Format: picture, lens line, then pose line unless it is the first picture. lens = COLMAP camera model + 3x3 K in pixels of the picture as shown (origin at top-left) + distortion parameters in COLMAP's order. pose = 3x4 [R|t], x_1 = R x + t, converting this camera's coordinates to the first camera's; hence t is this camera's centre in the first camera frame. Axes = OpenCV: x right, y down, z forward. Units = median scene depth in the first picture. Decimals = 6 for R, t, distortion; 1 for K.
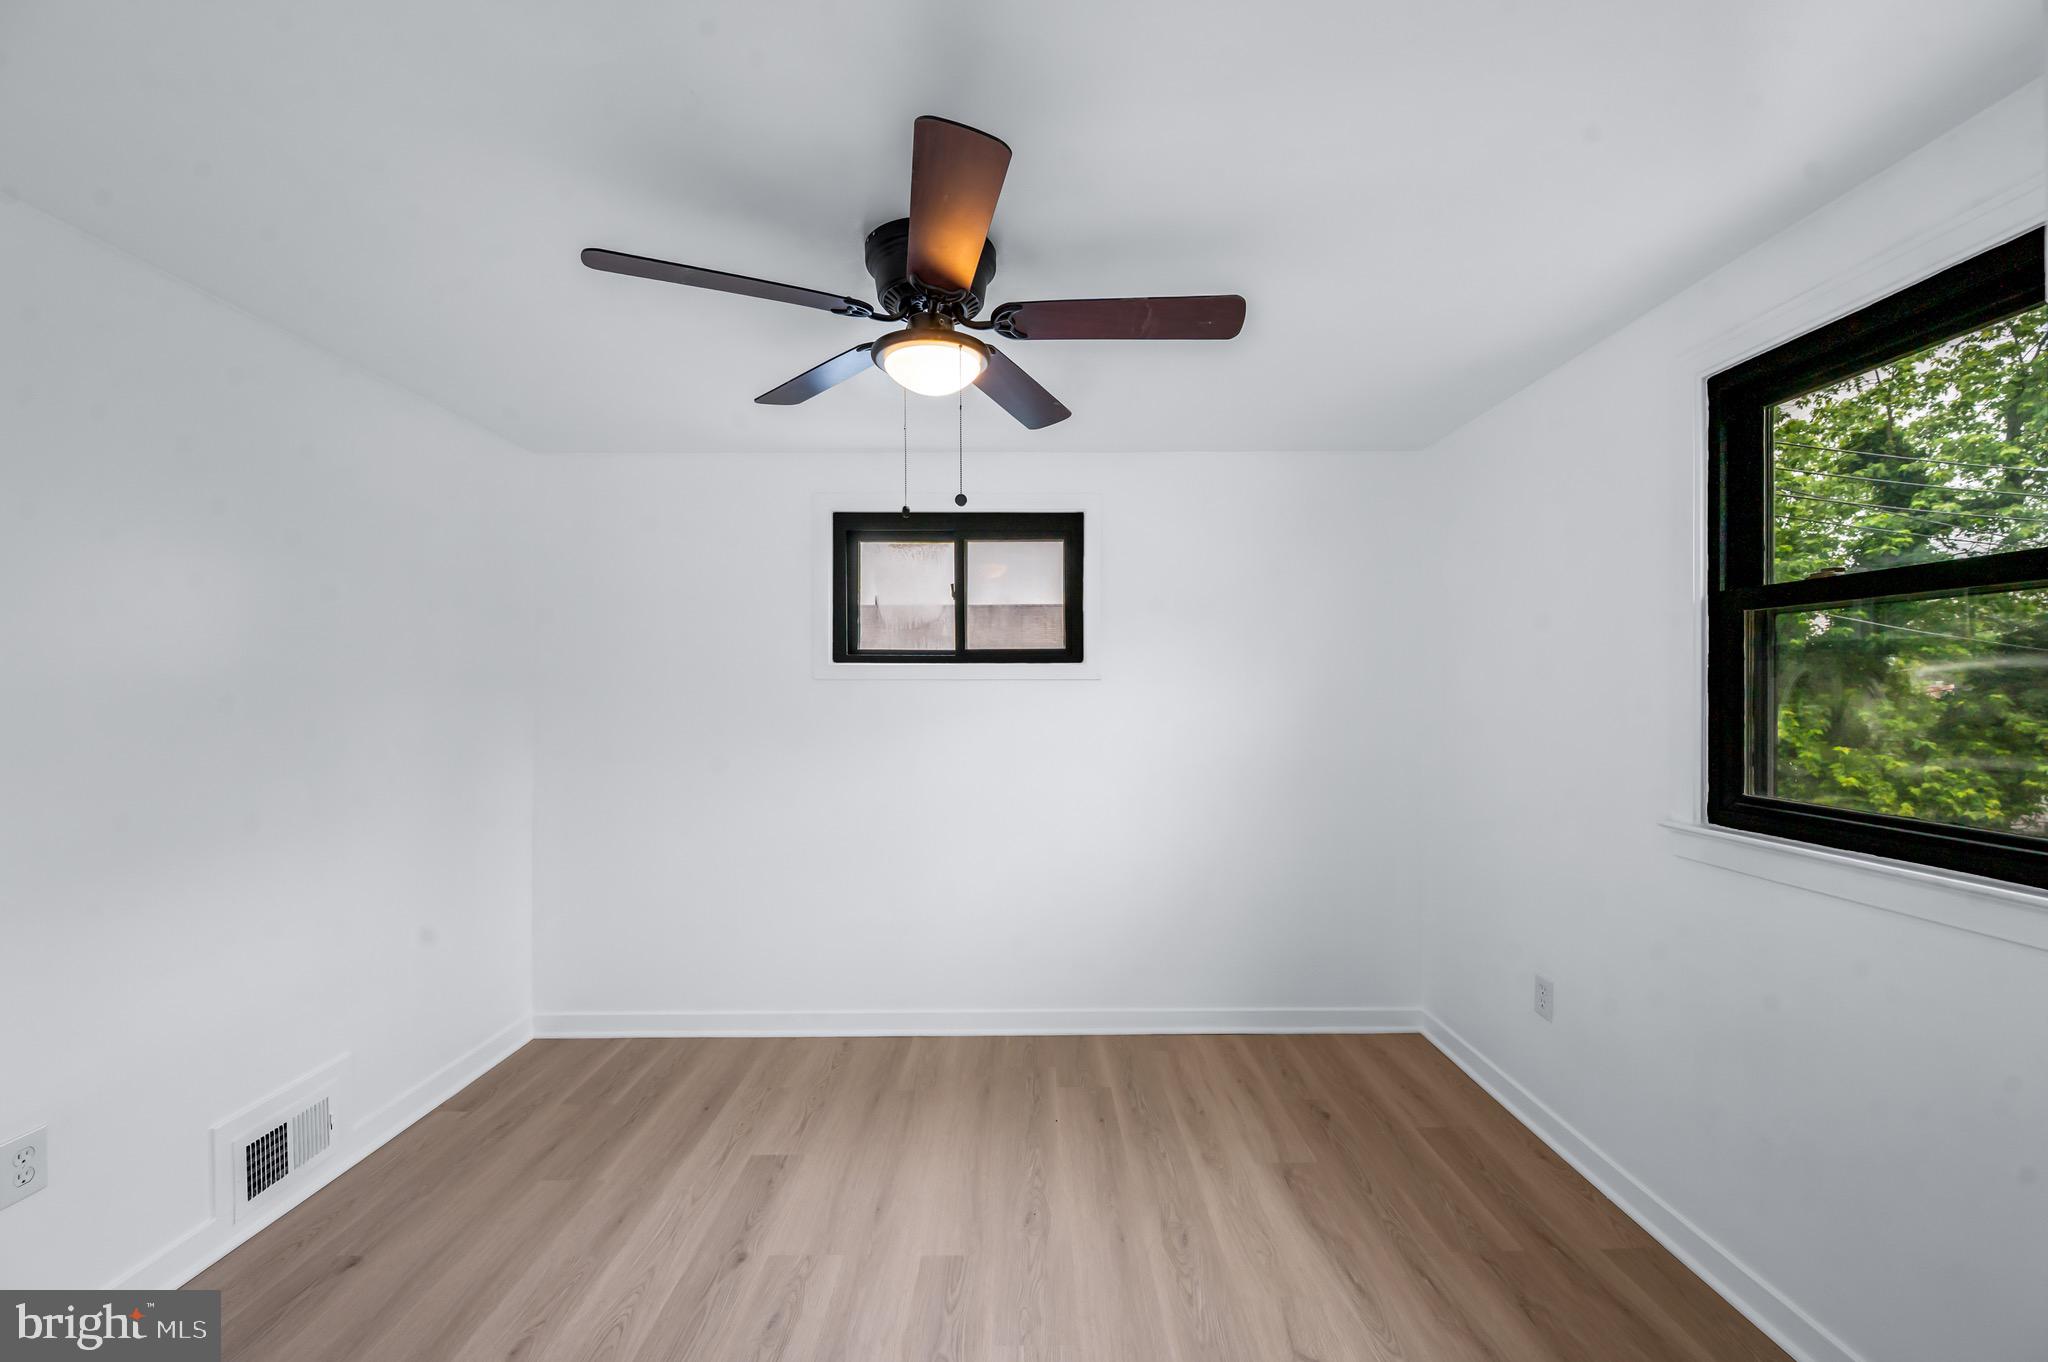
lens RADIAL K [[813.6, 0, 1024.0], [0, 813.6, 681.0], [0, 0, 1]] dist [-0.000049, -0.000136]
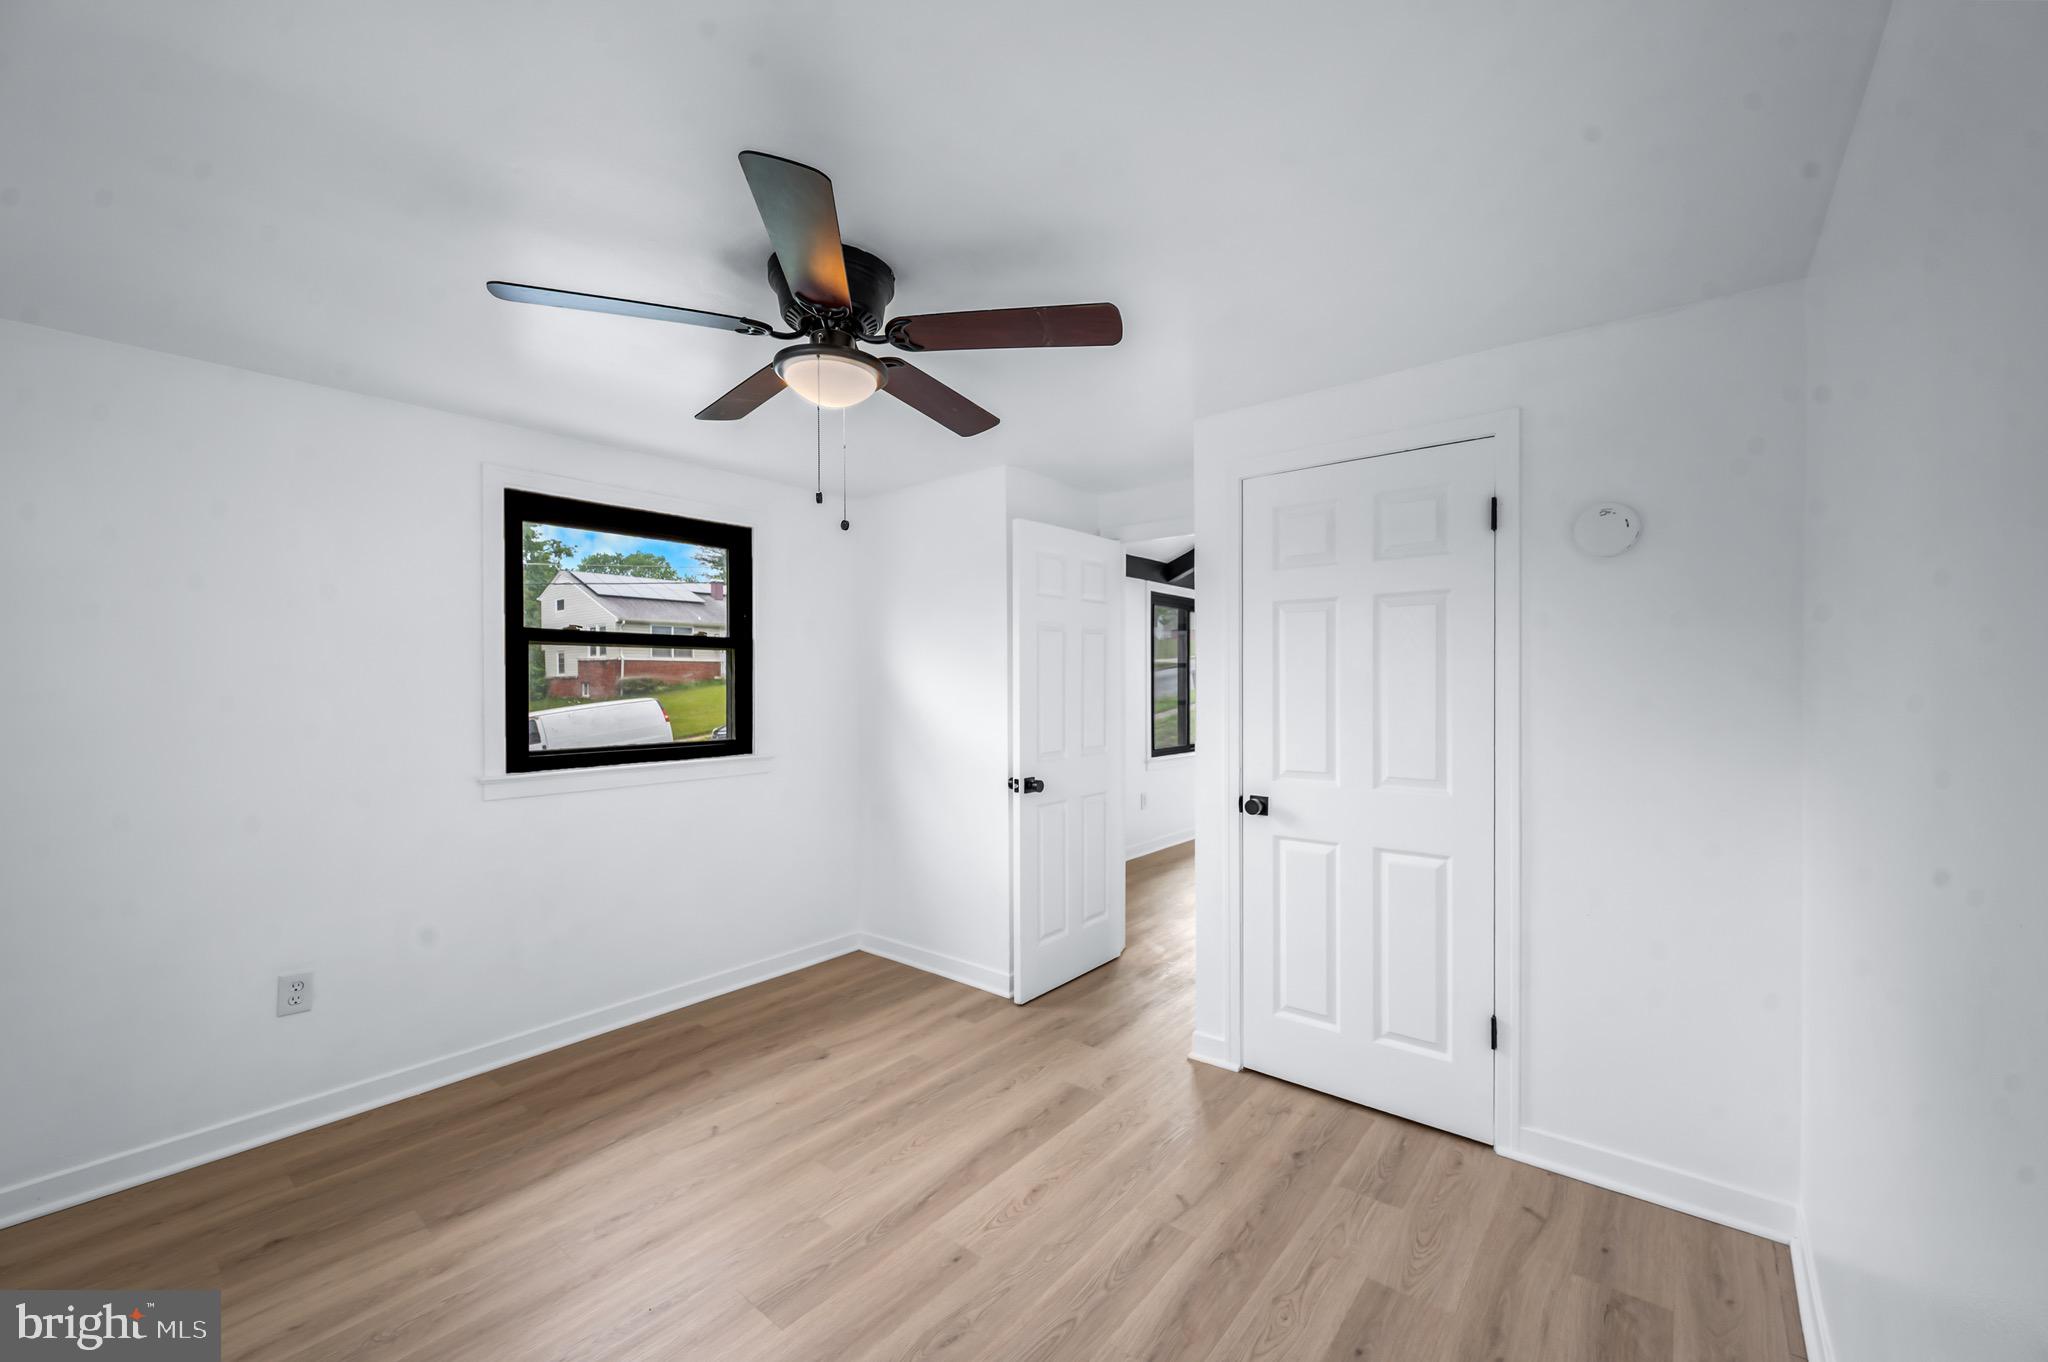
lens RADIAL K [[813.6, 0, 1024.0], [0, 813.6, 681.0], [0, 0, 1]] dist [-0.000049, -0.000136]
pose [[-0.767052, 0.012245, 0.641468, -0.712559], [0.007710, 0.999922, -0.009868, 0.014698], [-0.641538, -0.002624, -0.767086, 1.198141]]
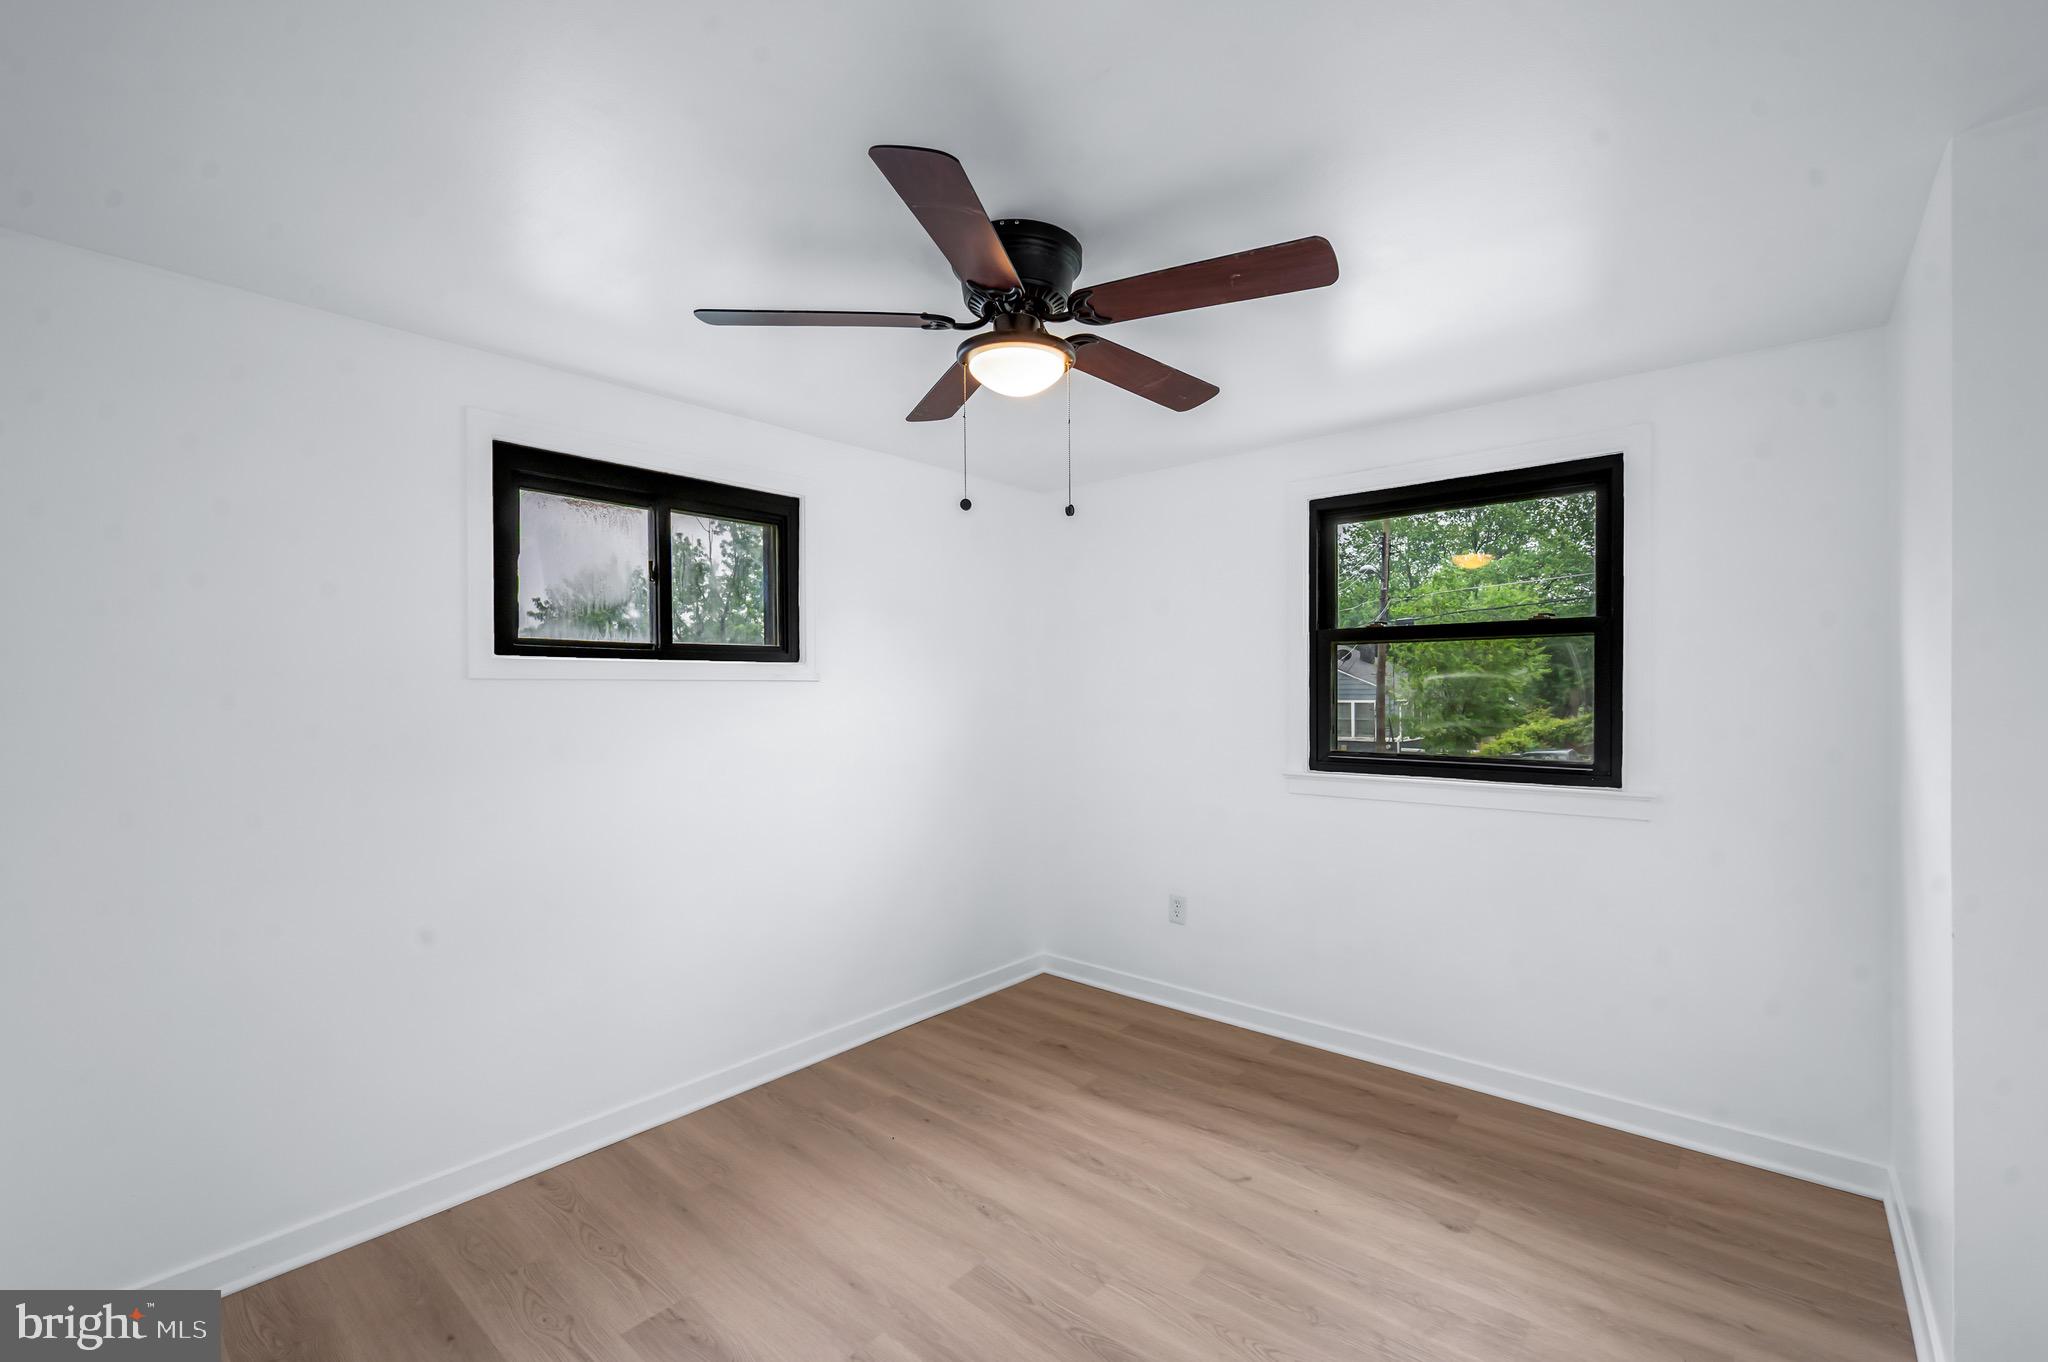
lens RADIAL K [[873.5, 0, 1034.9], [0, 873.5, 682.1], [0, 0, 1]] dist [0.001500, 0.000073]
pose [[0.652319, 0.004401, 0.757932, -0.664757], [-0.002606, 0.999990, -0.003563, 0.003197], [-0.757940, 0.000350, 0.652324, 0.204453]]
